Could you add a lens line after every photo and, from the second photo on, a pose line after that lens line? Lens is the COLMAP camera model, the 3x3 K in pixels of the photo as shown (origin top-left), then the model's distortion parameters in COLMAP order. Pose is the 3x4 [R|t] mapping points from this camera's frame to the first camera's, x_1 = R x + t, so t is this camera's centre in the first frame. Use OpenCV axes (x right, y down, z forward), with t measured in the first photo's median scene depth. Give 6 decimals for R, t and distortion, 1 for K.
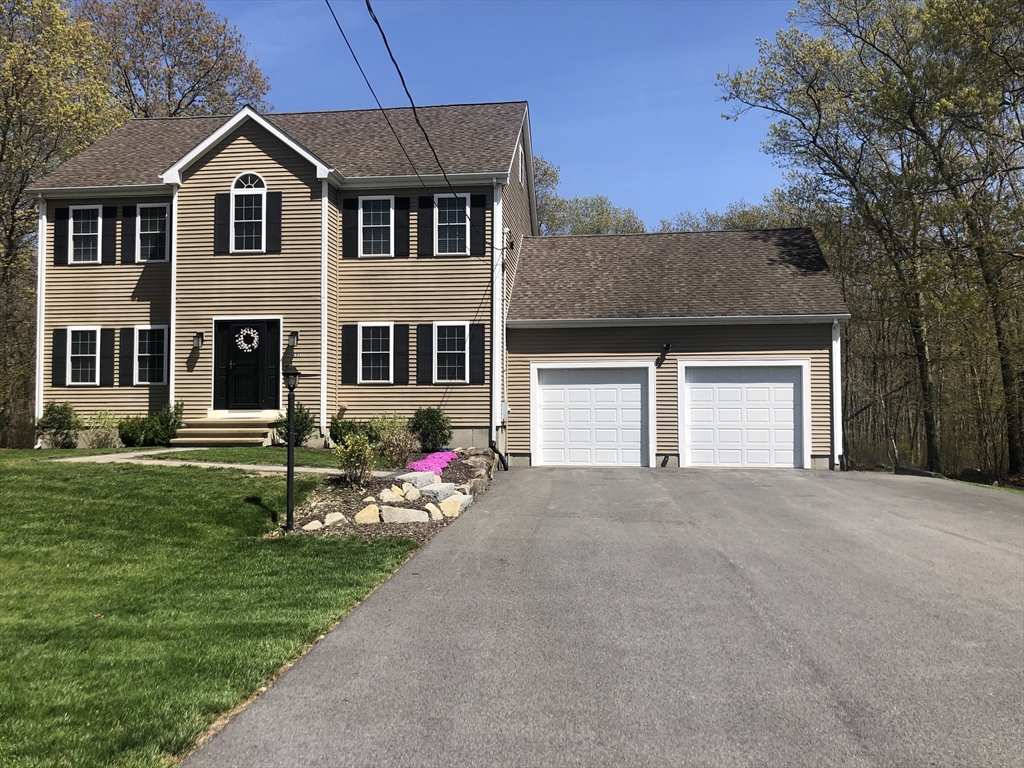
lens RADIAL K [[841.1, 0, 514.9], [0, 841.1, 385.5], [0, 0, 1]] dist [0.025597, -0.029273]
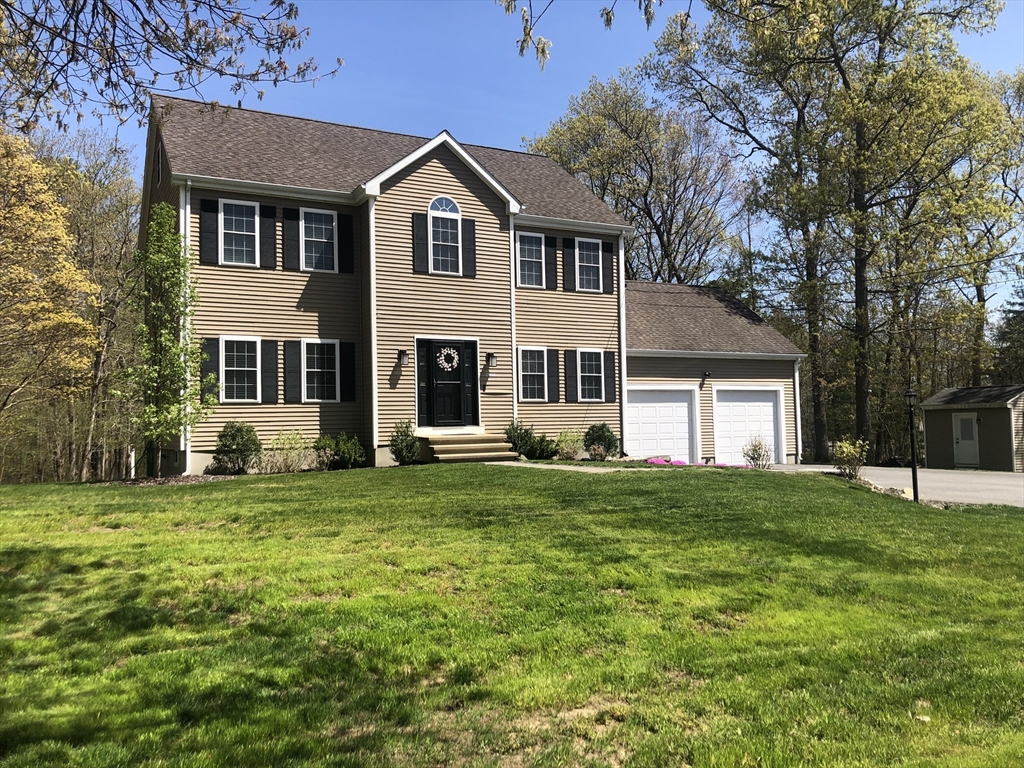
lens RADIAL K [[841.1, 0, 536.6], [0, 841.1, 400.3], [0, 0, 1]] dist [0.025597, -0.029273]
pose [[0.807926, 0.004454, 0.589267, -0.818856], [-0.000178, 0.999973, -0.007313, 0.003785], [-0.589284, 0.005804, 0.807905, 0.104033]]
